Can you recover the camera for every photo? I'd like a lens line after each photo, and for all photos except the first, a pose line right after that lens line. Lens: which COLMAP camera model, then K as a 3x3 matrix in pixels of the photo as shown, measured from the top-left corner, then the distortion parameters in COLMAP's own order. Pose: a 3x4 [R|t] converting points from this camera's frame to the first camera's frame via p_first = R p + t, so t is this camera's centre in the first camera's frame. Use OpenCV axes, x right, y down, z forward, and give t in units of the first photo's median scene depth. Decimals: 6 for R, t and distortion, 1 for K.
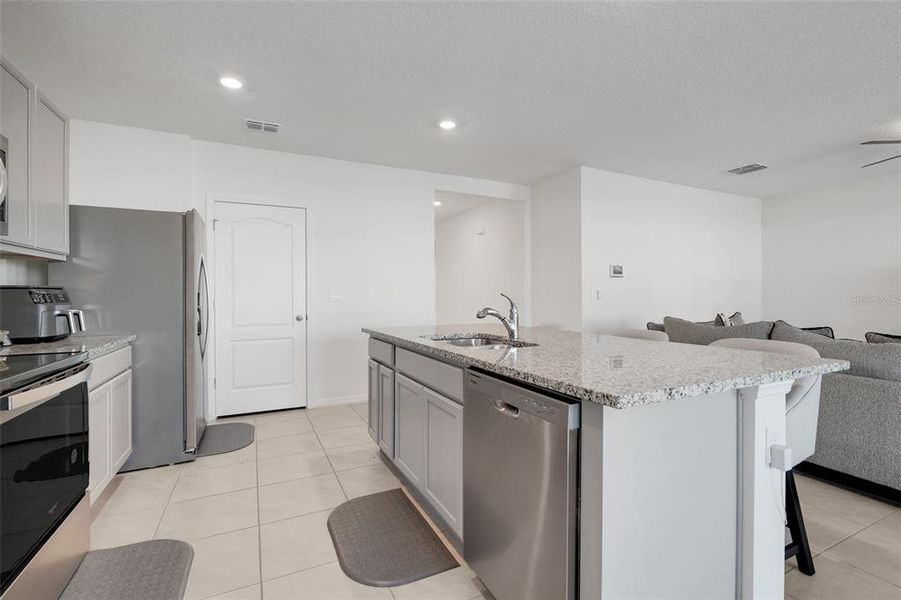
lens RADIAL K [[399.4, 0, 443.9], [0, 399.4, 298.8], [0, 0, 1]] dist [-0.014724, 0.013347]
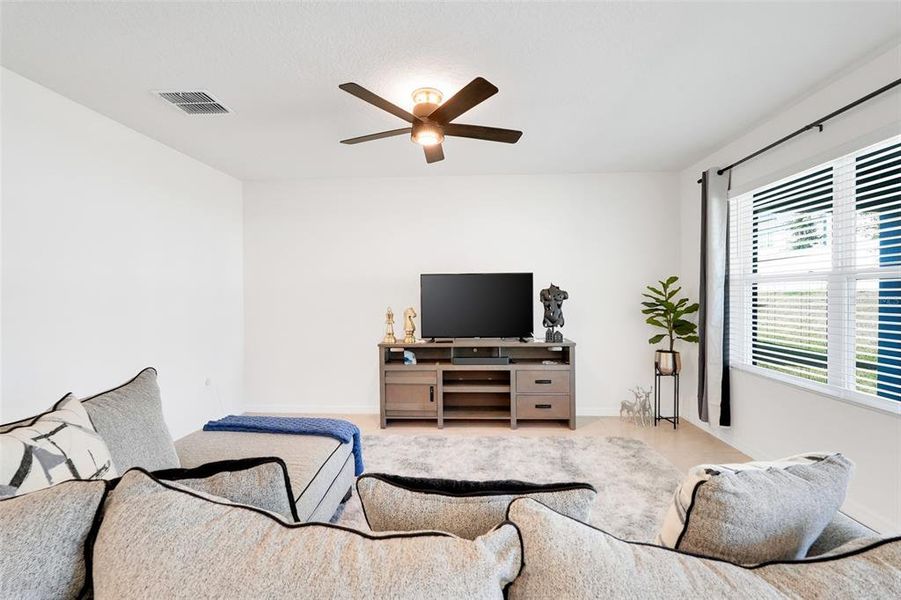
lens RADIAL K [[399.4, 0, 443.9], [0, 399.4, 298.8], [0, 0, 1]] dist [-0.014724, 0.013347]
pose [[0.485236, -0.012432, 0.874295, 0.450503], [0.013925, 0.999882, 0.006490, -0.042382], [-0.874272, 0.009026, 0.485352, 0.429933]]
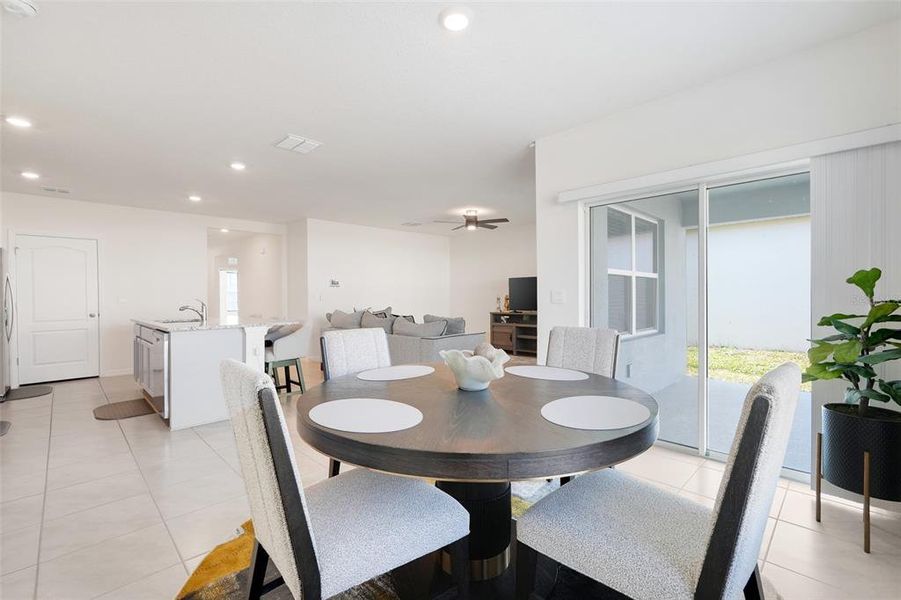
lens RADIAL K [[399.4, 0, 443.9], [0, 399.4, 298.8], [0, 0, 1]] dist [-0.014724, 0.013347]
pose [[0.950683, -0.007885, 0.310062, 0.373017], [0.008331, 0.999965, -0.000116, -0.001771], [-0.310051, 0.002693, 0.950716, -0.716776]]
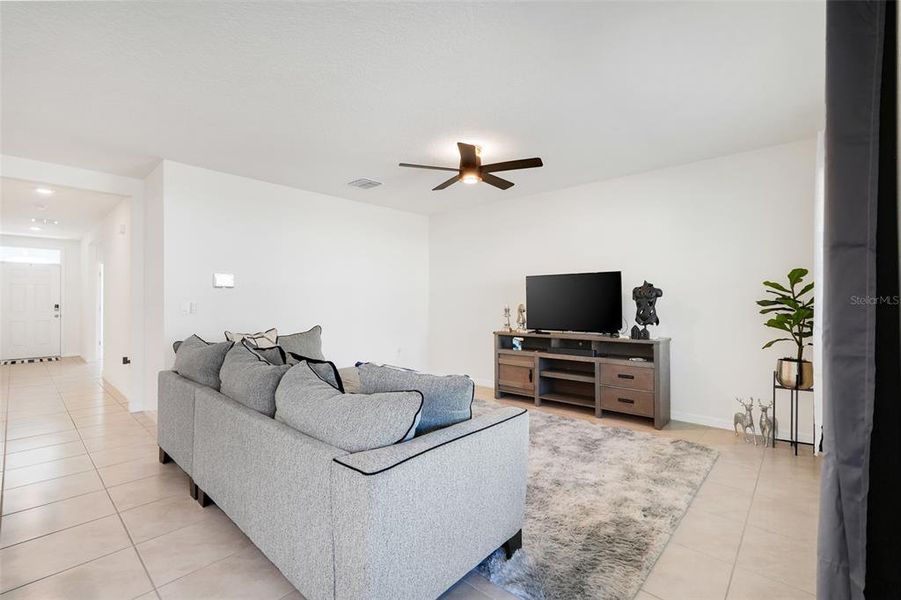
lens RADIAL K [[399.4, 0, 443.9], [0, 399.4, 298.8], [0, 0, 1]] dist [-0.014724, 0.013347]
pose [[0.931758, 0.001864, 0.363075, 0.608374], [0.003821, 0.999881, -0.014939, -0.015748], [-0.363060, 0.015307, 0.931640, -0.022587]]
